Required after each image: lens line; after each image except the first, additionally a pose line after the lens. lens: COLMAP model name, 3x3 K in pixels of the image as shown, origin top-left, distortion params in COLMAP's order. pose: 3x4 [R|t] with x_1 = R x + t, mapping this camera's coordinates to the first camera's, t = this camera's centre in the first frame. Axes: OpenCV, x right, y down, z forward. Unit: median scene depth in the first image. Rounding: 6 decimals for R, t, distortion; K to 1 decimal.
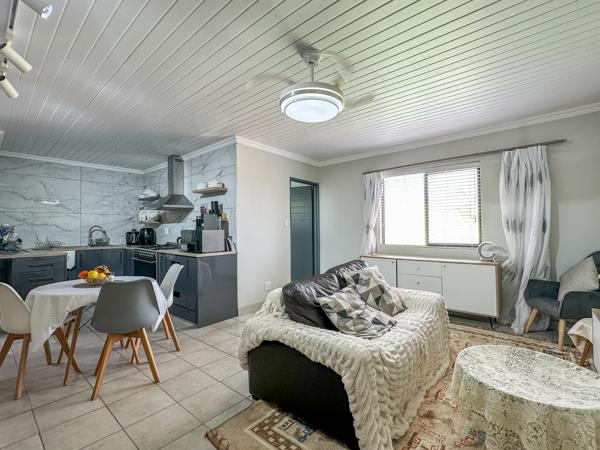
lens RADIAL K [[279.3, 0, 303.7], [0, 279.3, 228.1], [0, 0, 1]] dist [-0.001411, 0.001289]
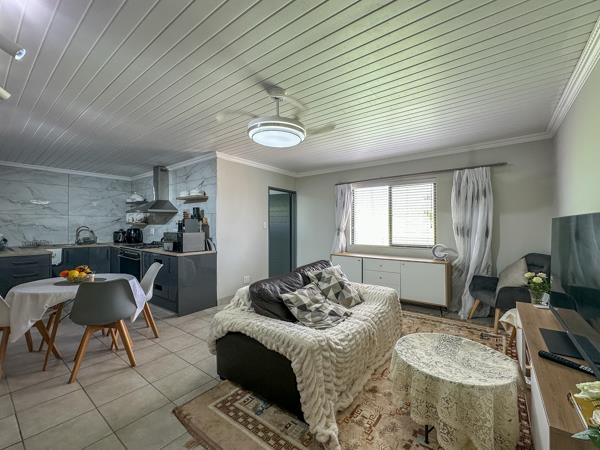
lens RADIAL K [[247.0, 0, 315.2], [0, 247.0, 226.9], [0, 0, 1]] dist [0.000315, 0.000350]
pose [[0.996646, 0.039842, 0.071485, 0.105999], [-0.041432, 0.998923, 0.020900, -0.062549], [-0.070575, -0.023792, 0.997223, -0.049085]]
